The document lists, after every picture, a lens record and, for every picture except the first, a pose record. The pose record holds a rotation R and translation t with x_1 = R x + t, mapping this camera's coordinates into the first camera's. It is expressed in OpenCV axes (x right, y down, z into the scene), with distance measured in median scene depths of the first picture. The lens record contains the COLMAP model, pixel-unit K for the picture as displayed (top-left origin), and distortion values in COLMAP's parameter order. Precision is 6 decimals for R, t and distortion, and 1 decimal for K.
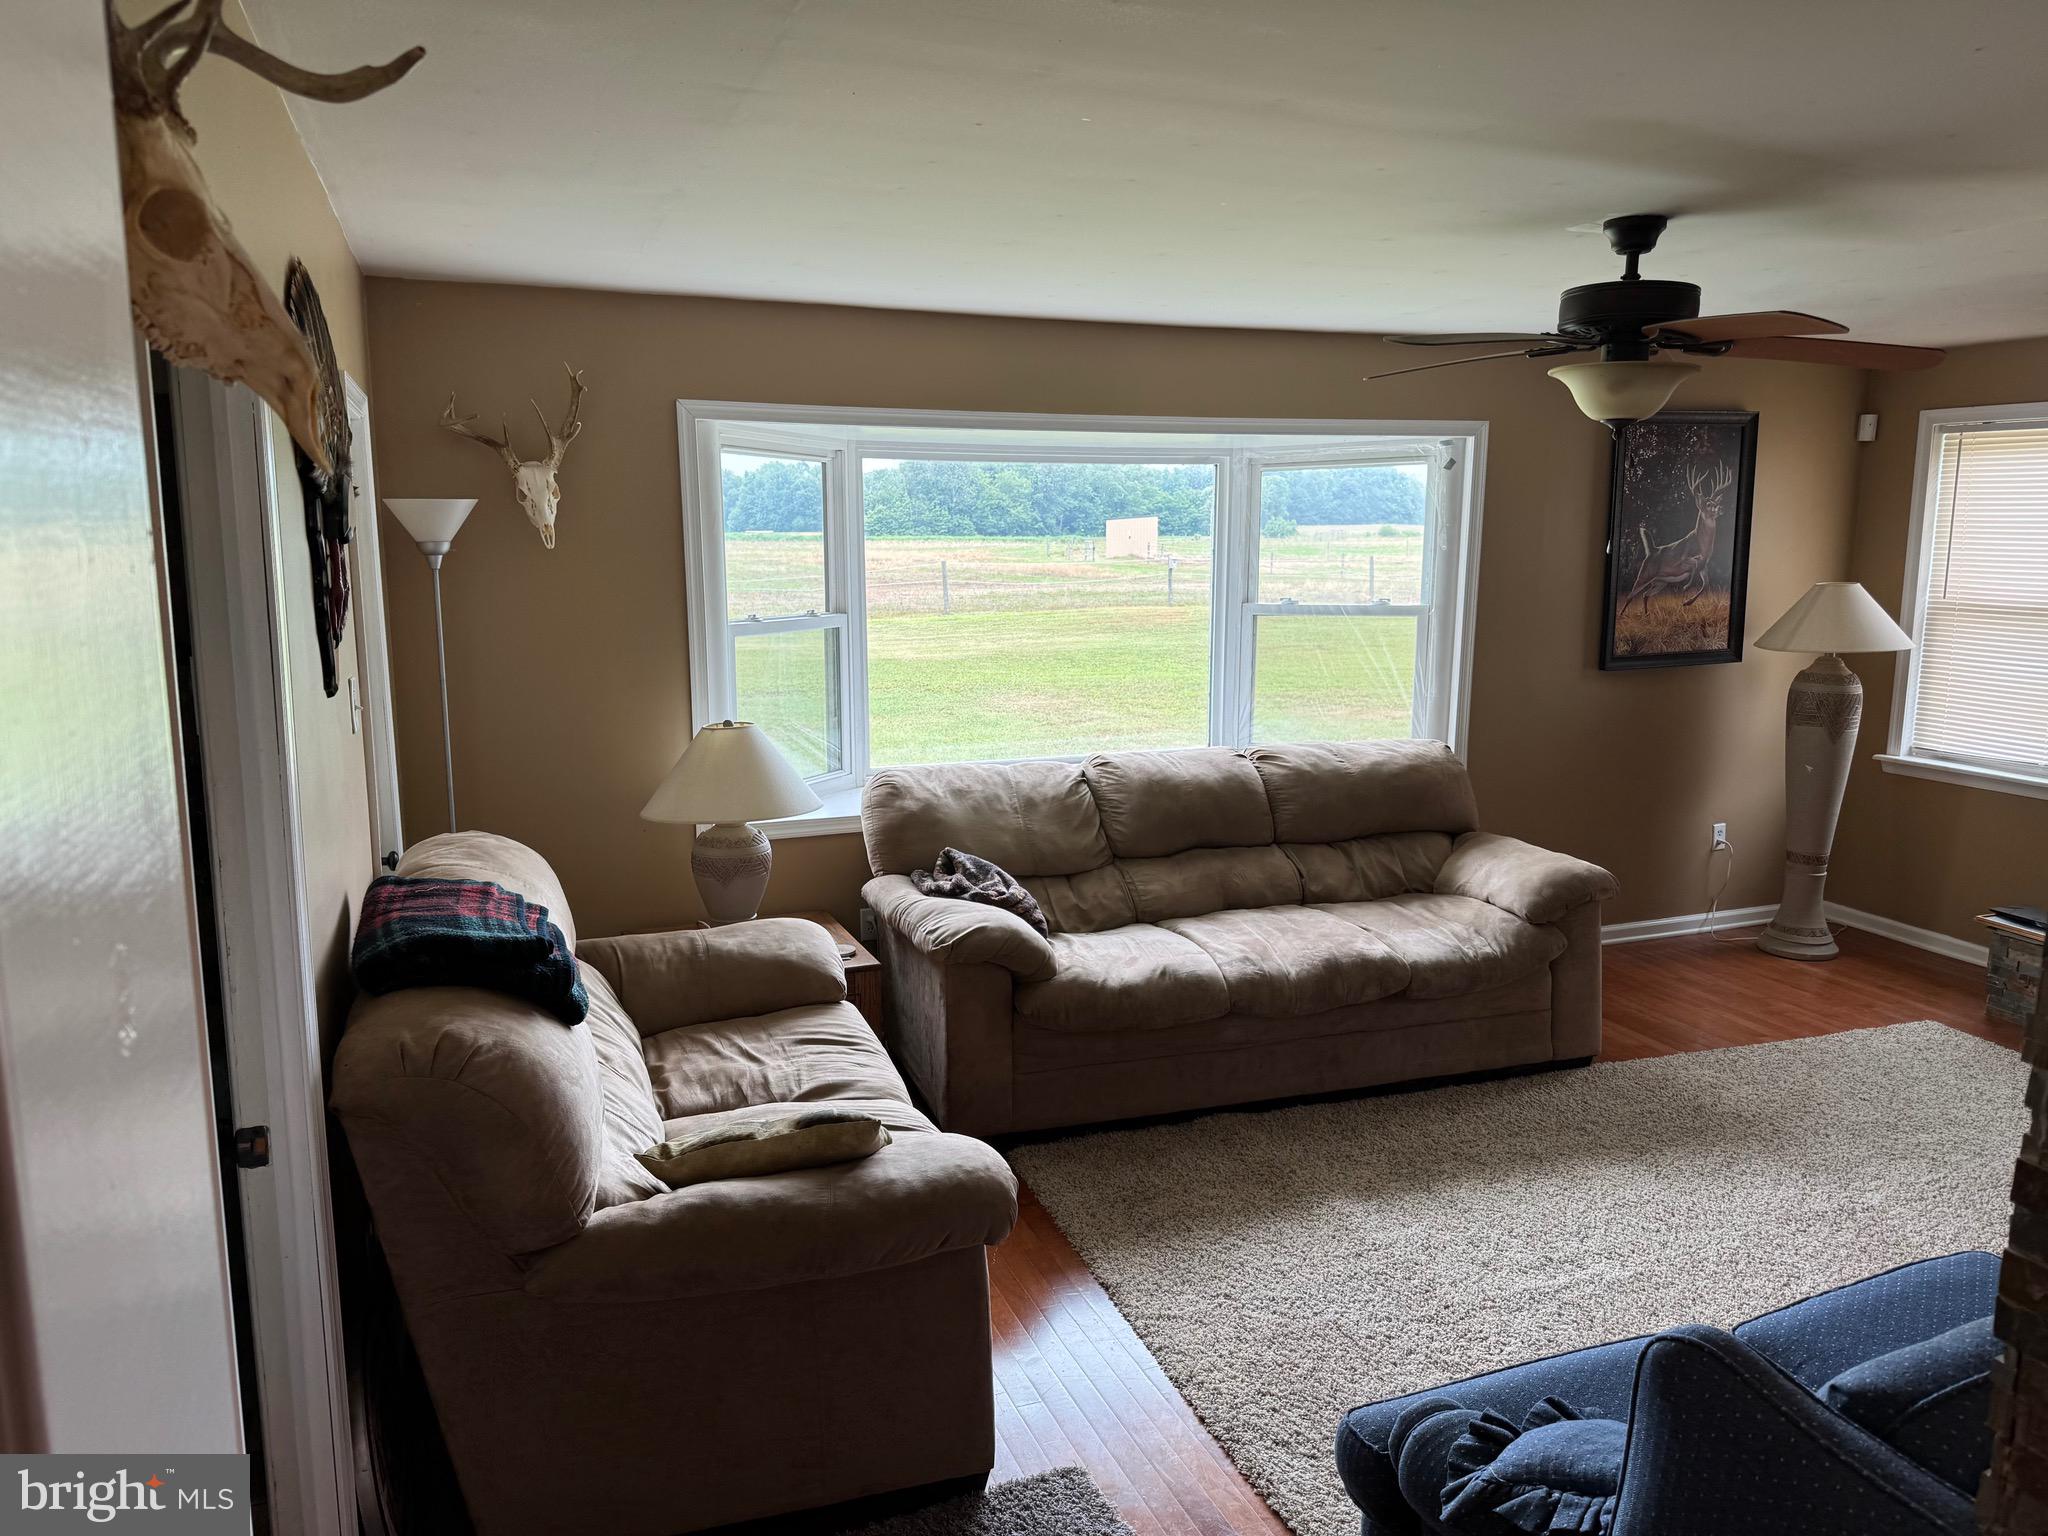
lens RADIAL K [[1421.3, 0, 1026.3], [0, 1421.3, 776.6], [0, 0, 1]] dist [0.102963, -0.120569]
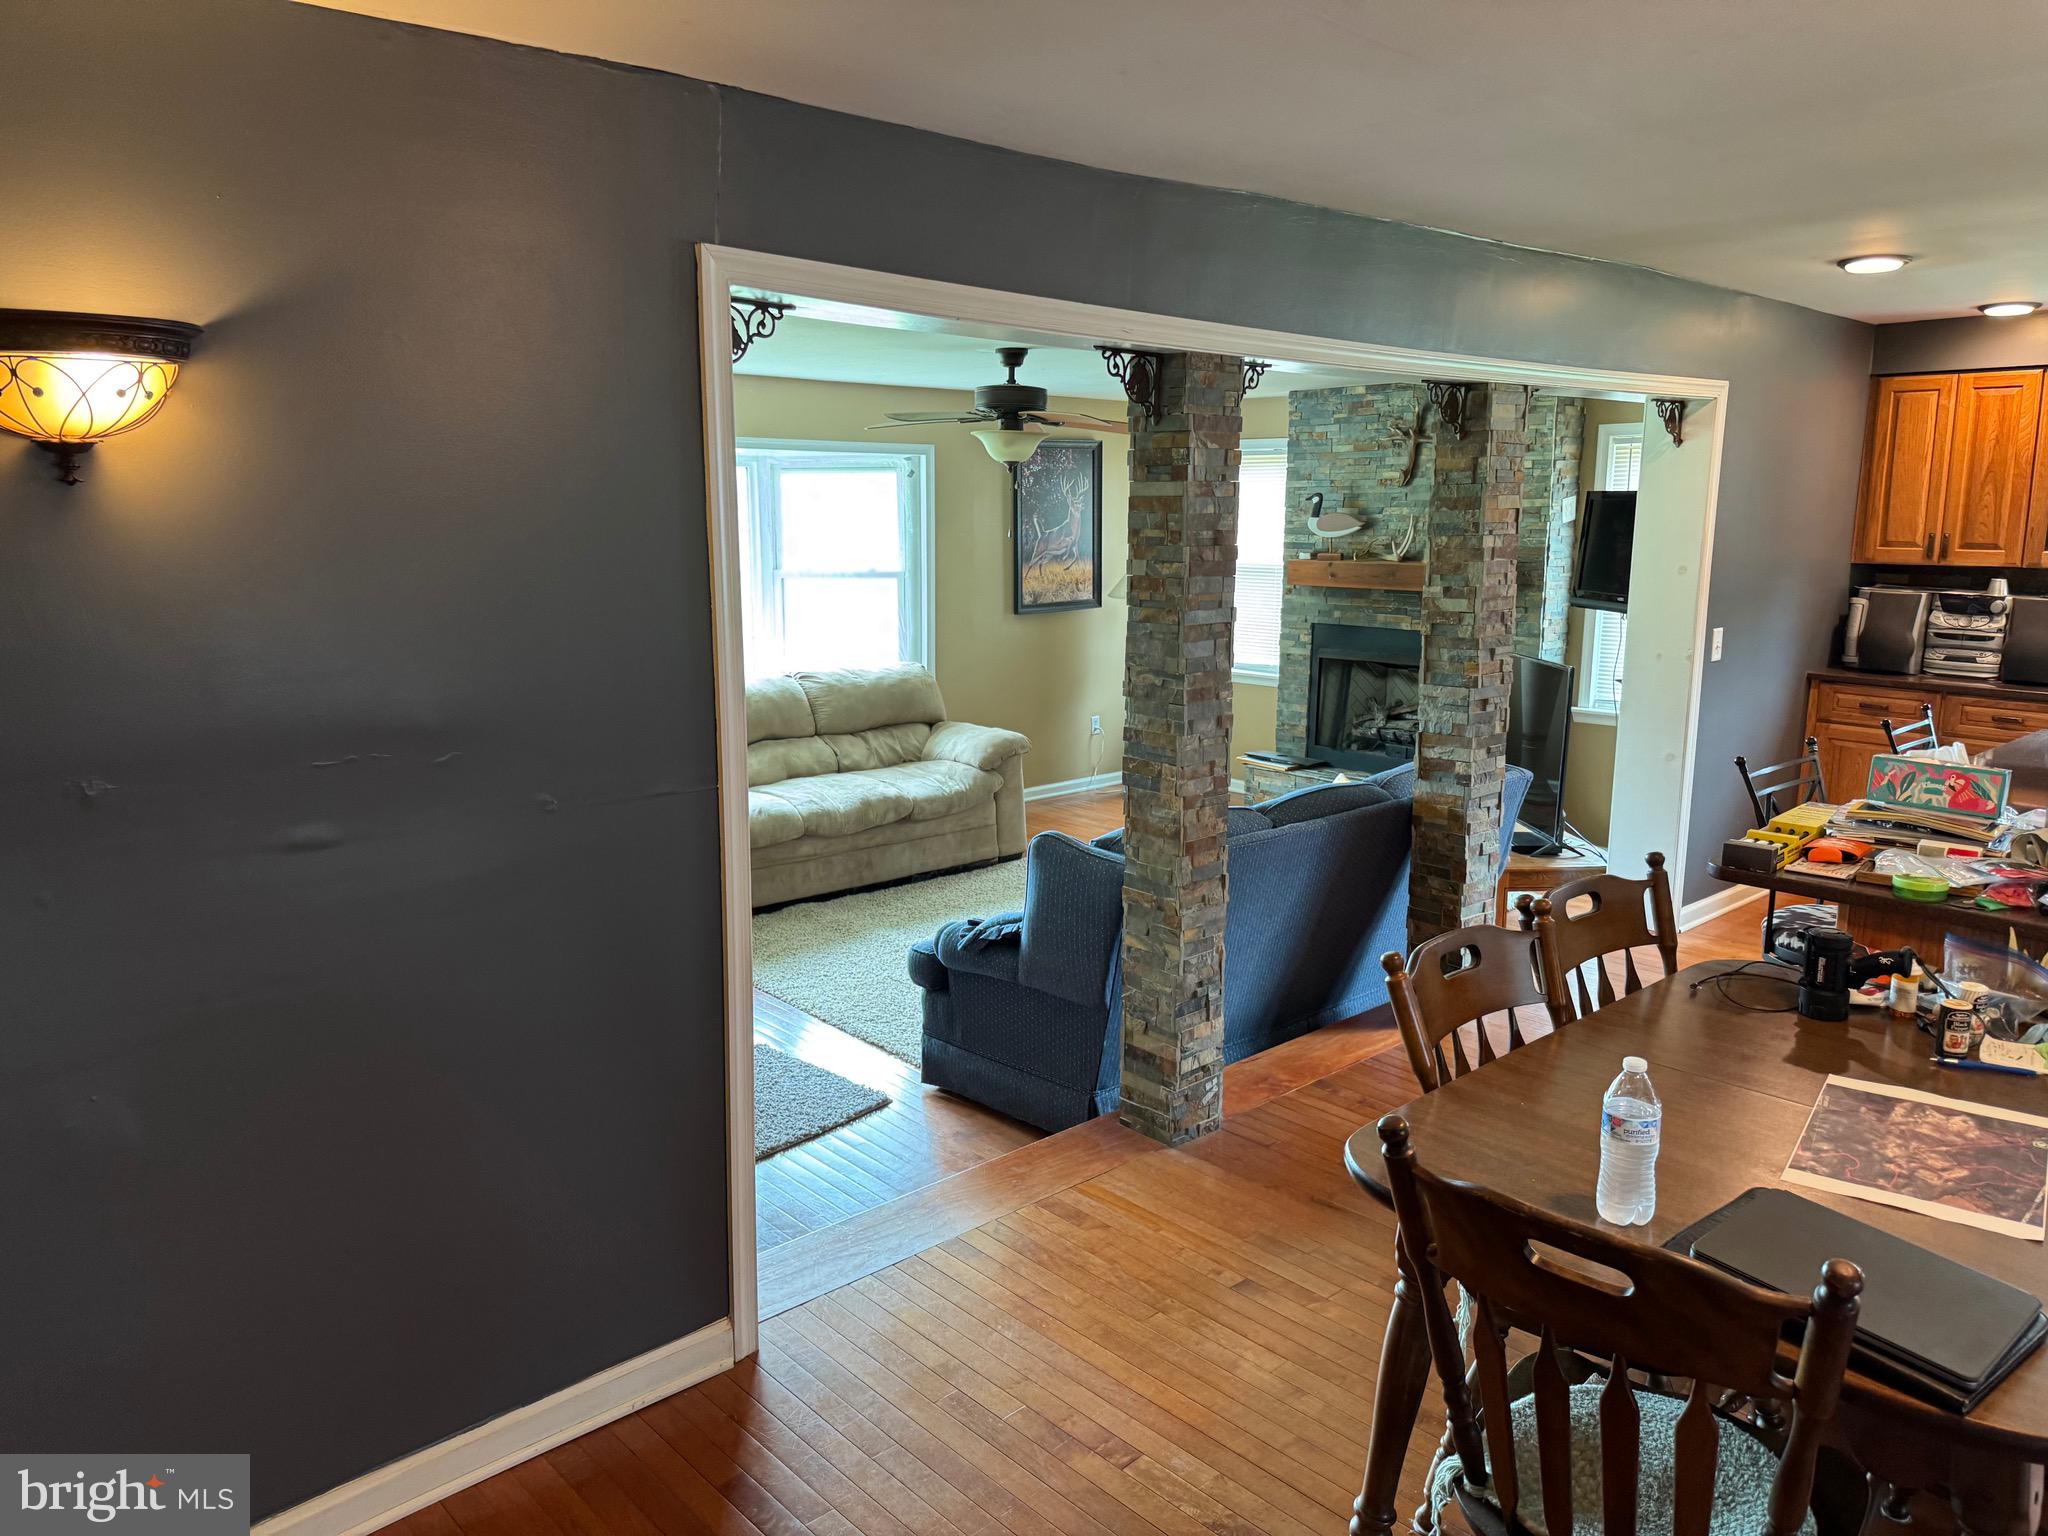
lens RADIAL K [[1421.3, 0, 1026.3], [0, 1421.3, 776.6], [0, 0, 1]] dist [0.102963, -0.120569]
pose [[0.929644, -0.064537, 0.362763, -0.159725], [0.056366, 0.997862, 0.033075, 0.053709], [-0.364122, -0.010300, 0.931294, -0.443183]]
